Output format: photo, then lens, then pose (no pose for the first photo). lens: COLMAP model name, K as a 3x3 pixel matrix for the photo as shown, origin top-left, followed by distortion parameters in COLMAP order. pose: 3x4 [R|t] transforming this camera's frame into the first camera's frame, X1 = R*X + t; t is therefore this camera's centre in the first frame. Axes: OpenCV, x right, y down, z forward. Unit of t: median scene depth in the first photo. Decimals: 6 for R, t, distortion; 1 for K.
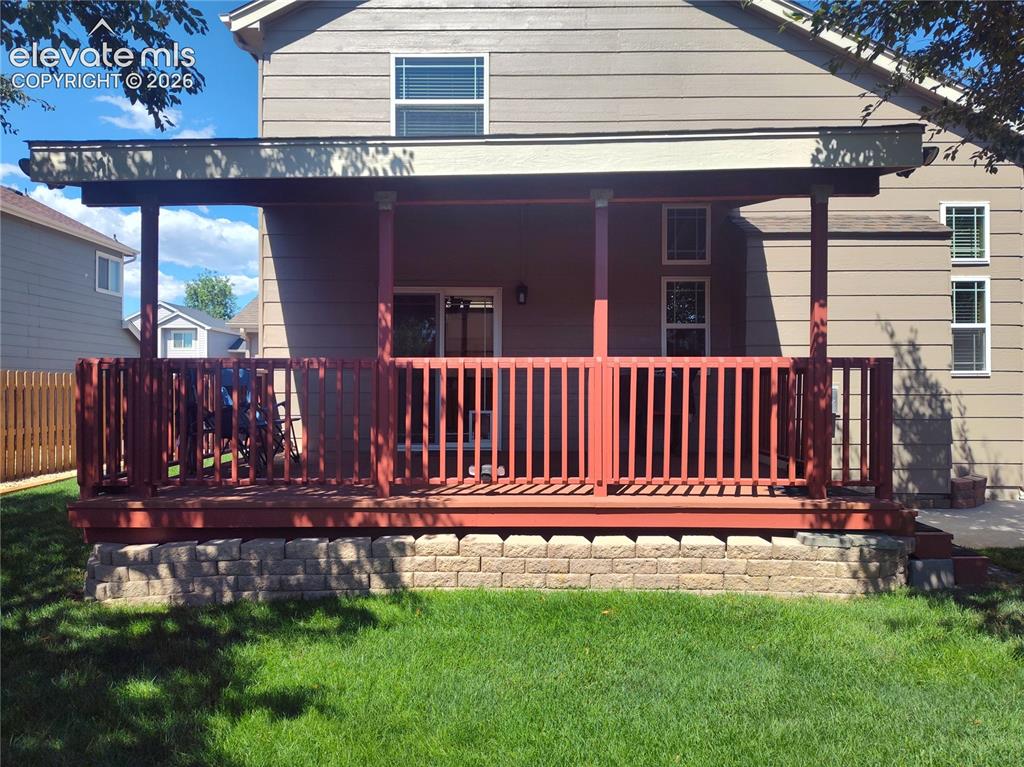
lens RADIAL K [[687.8, 0, 512.0], [0, 687.8, 383.5], [0, 0, 1]] dist [0.004616, 0.000520]
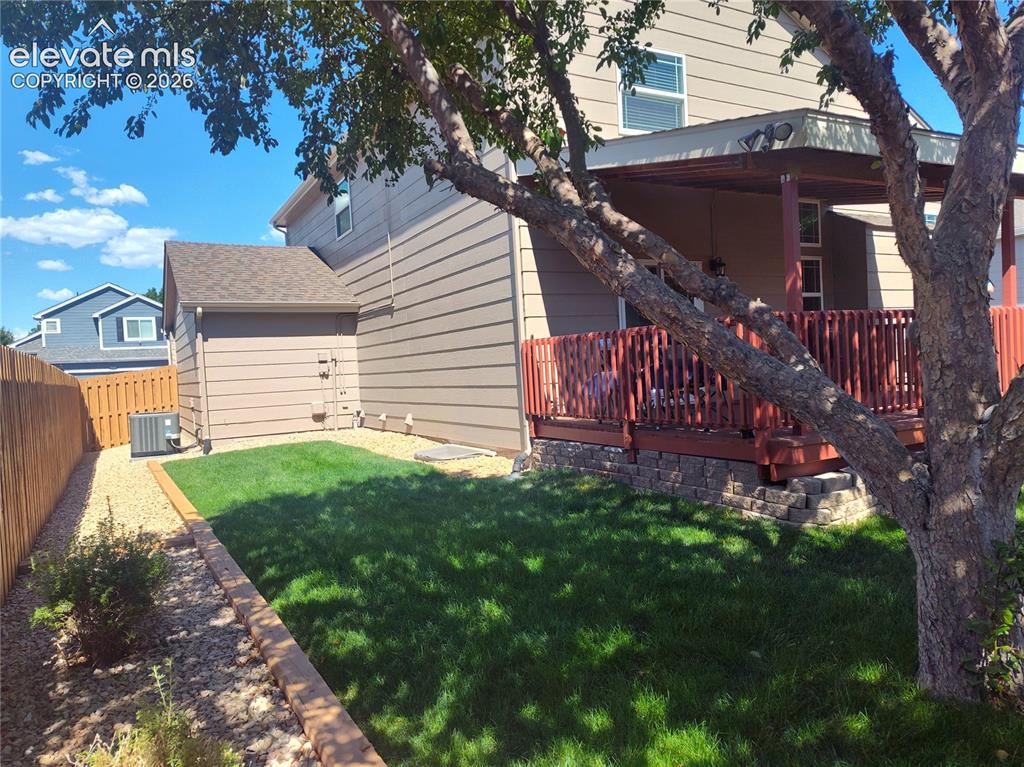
lens RADIAL K [[687.8, 0, 512.0], [0, 687.8, 383.5], [0, 0, 1]] dist [0.004616, 0.000520]
pose [[0.872448, -0.058890, 0.485146, -0.876954], [0.051610, 0.998264, 0.028364, 0.018196], [-0.485974, 0.000292, 0.873973, 0.140539]]
